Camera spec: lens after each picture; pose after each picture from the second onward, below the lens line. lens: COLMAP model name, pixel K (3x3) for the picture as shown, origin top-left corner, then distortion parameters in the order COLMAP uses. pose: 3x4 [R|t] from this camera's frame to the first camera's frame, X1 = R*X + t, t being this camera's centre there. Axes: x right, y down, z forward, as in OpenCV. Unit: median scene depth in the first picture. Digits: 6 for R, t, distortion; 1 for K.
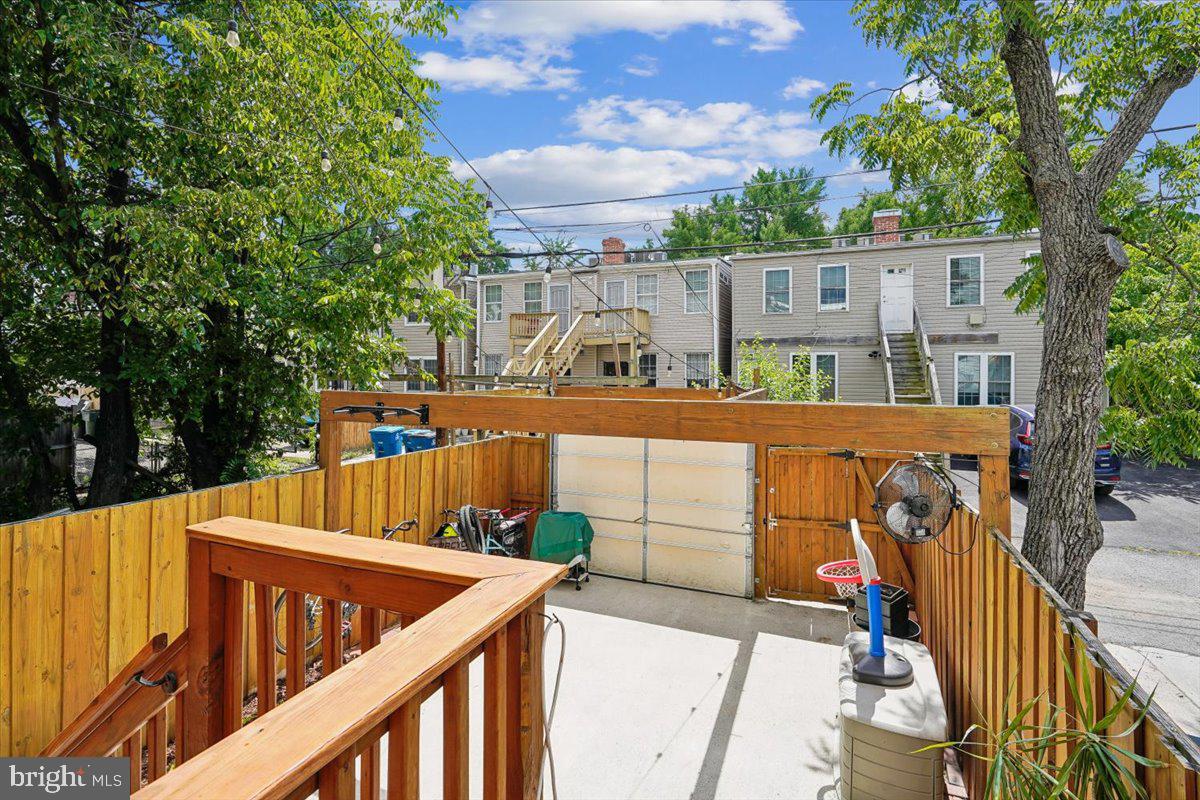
lens RADIAL K [[553.2, 0, 592.5], [0, 553.2, 383.4], [0, 0, 1]] dist [0.002785, 0.000573]
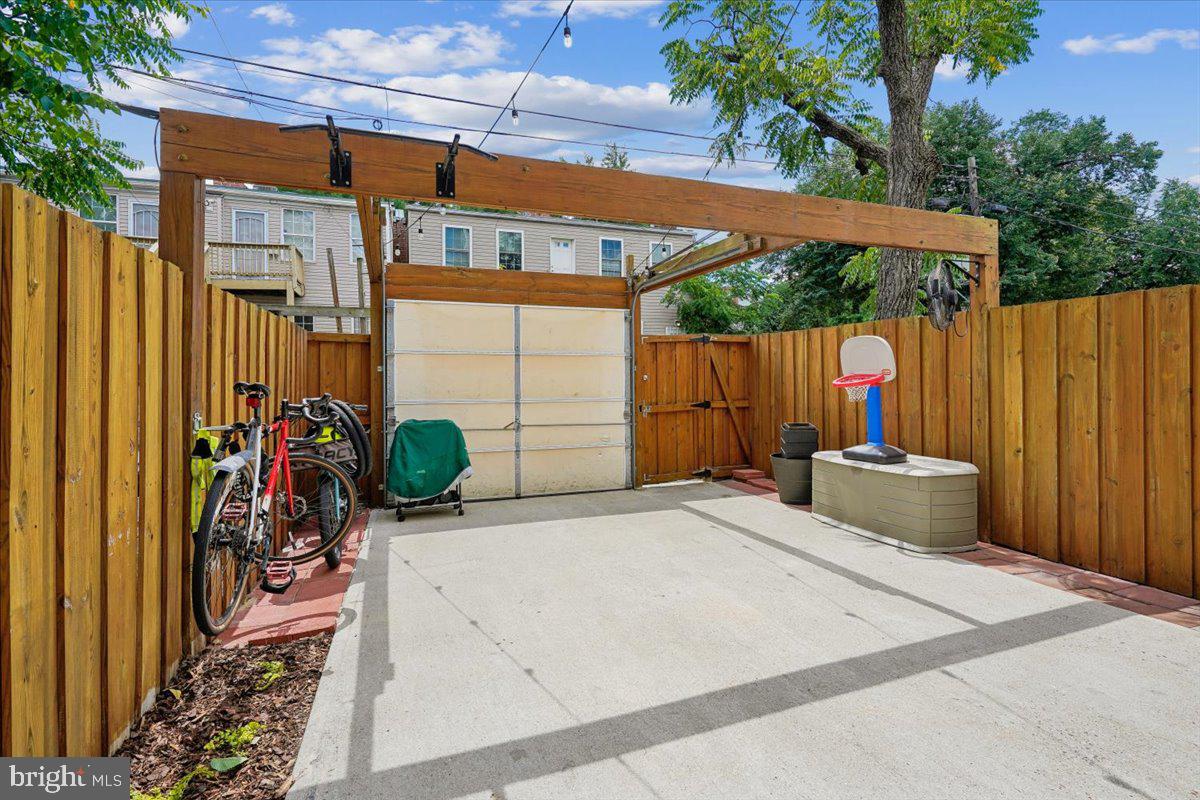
lens RADIAL K [[553.2, 0, 624.4], [0, 553.2, 387.2], [0, 0, 1]] dist [0.002785, 0.000573]
pose [[0.728255, -0.023682, 0.684897, -0.359456], [0.013807, 0.999707, 0.019886, 0.173217], [-0.685168, -0.005026, 0.728368, 0.268519]]
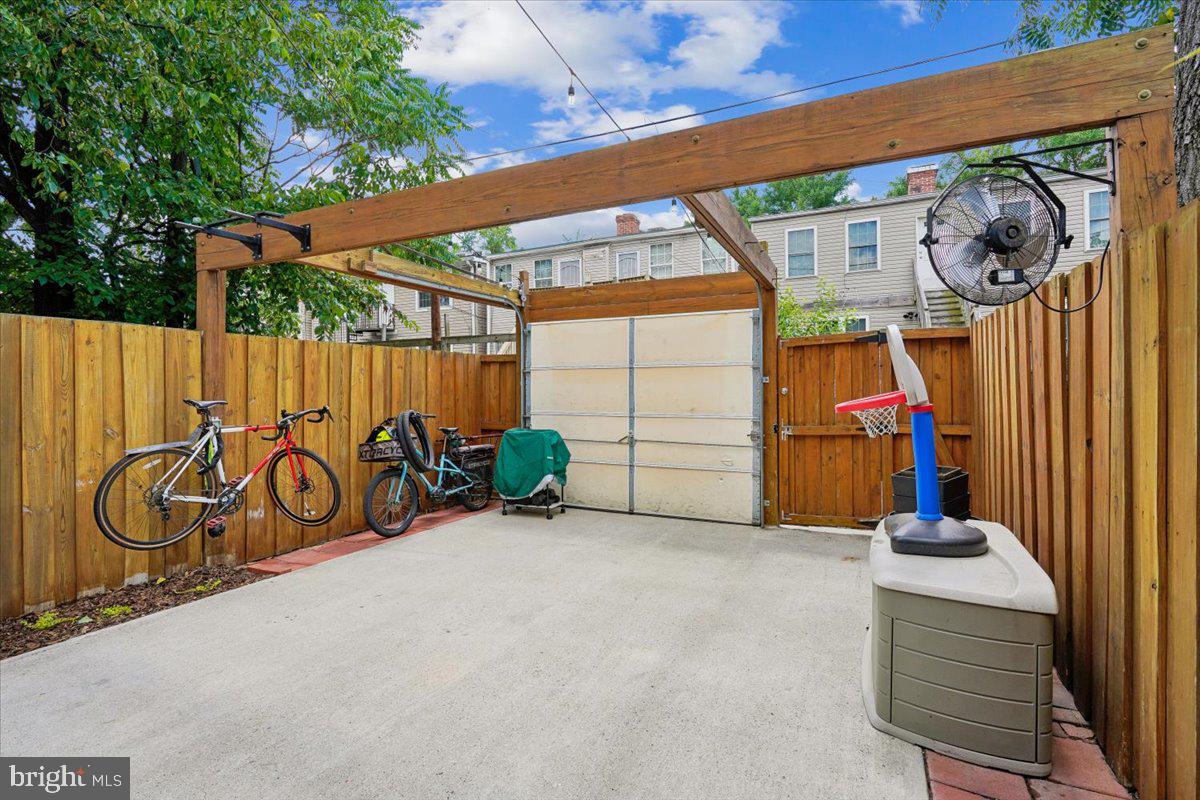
lens RADIAL K [[553.2, 0, 589.9], [0, 553.2, 392.3], [0, 0, 1]] dist [0.002785, 0.000573]
pose [[0.998582, -0.013745, -0.051430, 0.075697], [0.013939, 0.999897, 0.003433, 0.171453], [0.051377, -0.004145, 0.998671, 0.166787]]
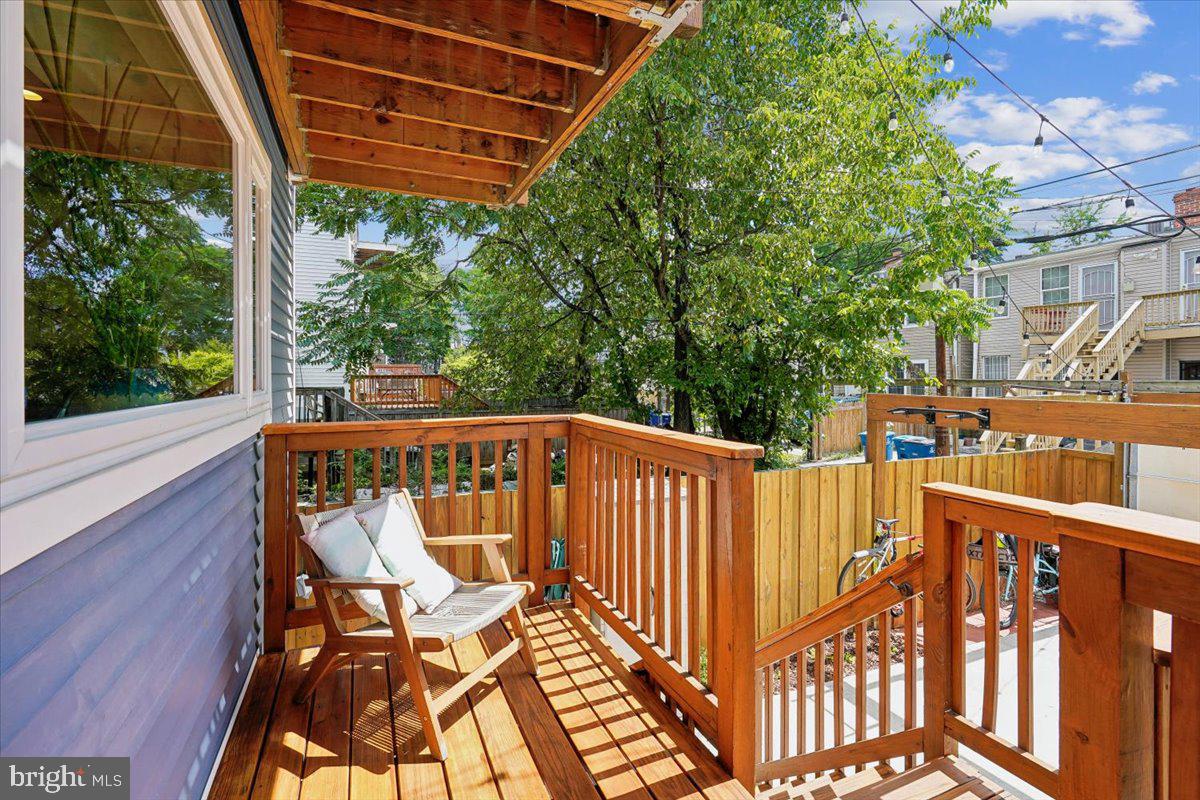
lens RADIAL K [[553.2, 0, 620.8], [0, 553.2, 382.8], [0, 0, 1]] dist [0.002785, 0.000573]
pose [[0.734183, 0.002896, -0.678946, -0.070425], [-0.009210, 0.999941, -0.005694, 0.002141], [0.678890, 0.010434, 0.734166, -0.127315]]
